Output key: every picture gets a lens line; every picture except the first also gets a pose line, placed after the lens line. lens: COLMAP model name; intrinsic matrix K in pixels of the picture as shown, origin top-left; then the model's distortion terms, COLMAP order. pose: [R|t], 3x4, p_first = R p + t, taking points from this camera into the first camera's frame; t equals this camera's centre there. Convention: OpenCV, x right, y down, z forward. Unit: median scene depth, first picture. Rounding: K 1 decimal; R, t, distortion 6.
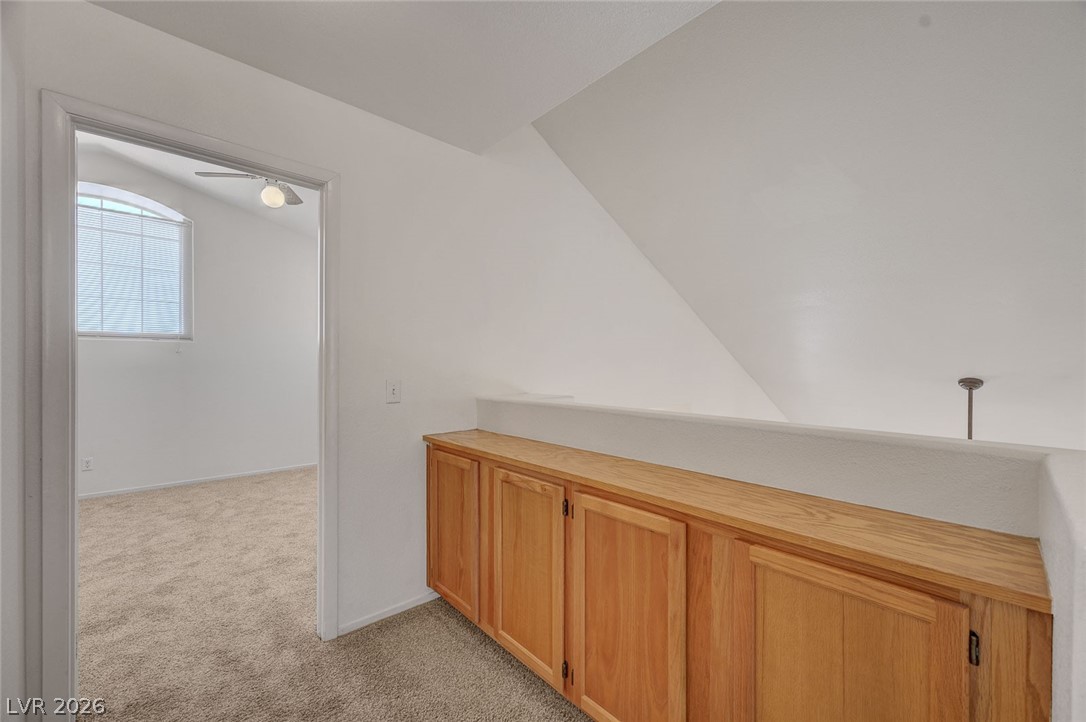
lens RADIAL K [[425.6, 0, 541.2], [0, 425.6, 369.1], [0, 0, 1]] dist [0.001075, 0.000231]
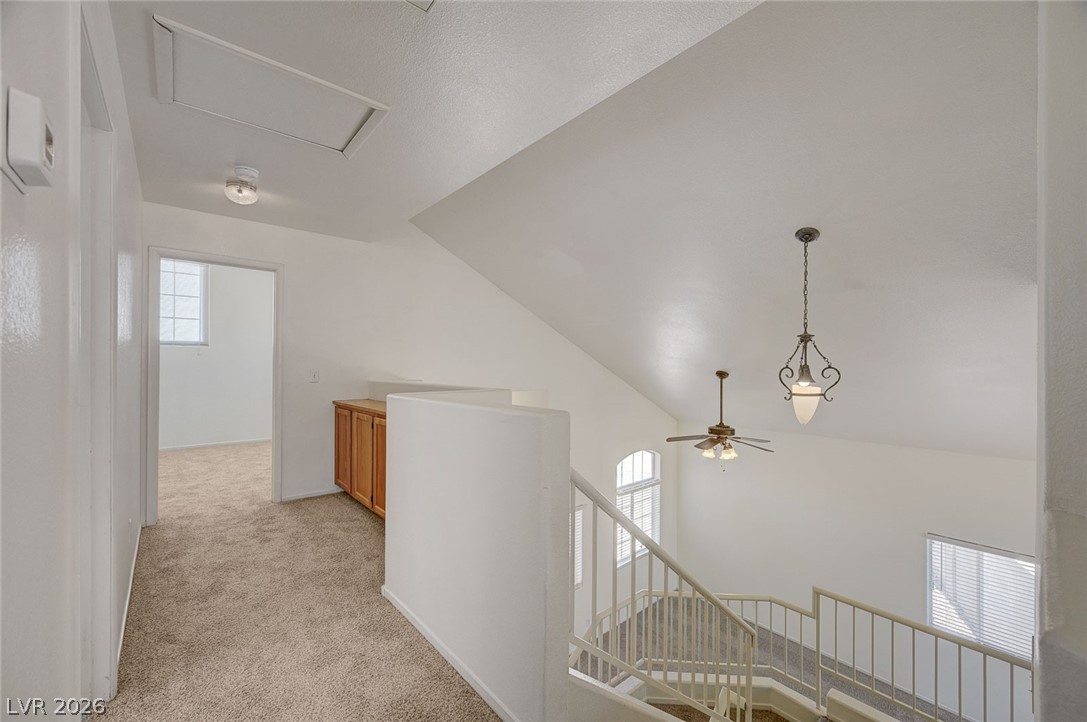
lens RADIAL K [[422.3, 0, 538.1], [0, 422.3, 362.1], [0, 0, 1]] dist [0.000673, 0.000020]
pose [[0.999779, -0.001520, -0.020956, 0.645263], [0.001200, 0.999883, -0.015258, 0.019374], [0.020977, 0.015229, 0.999664, -0.800604]]
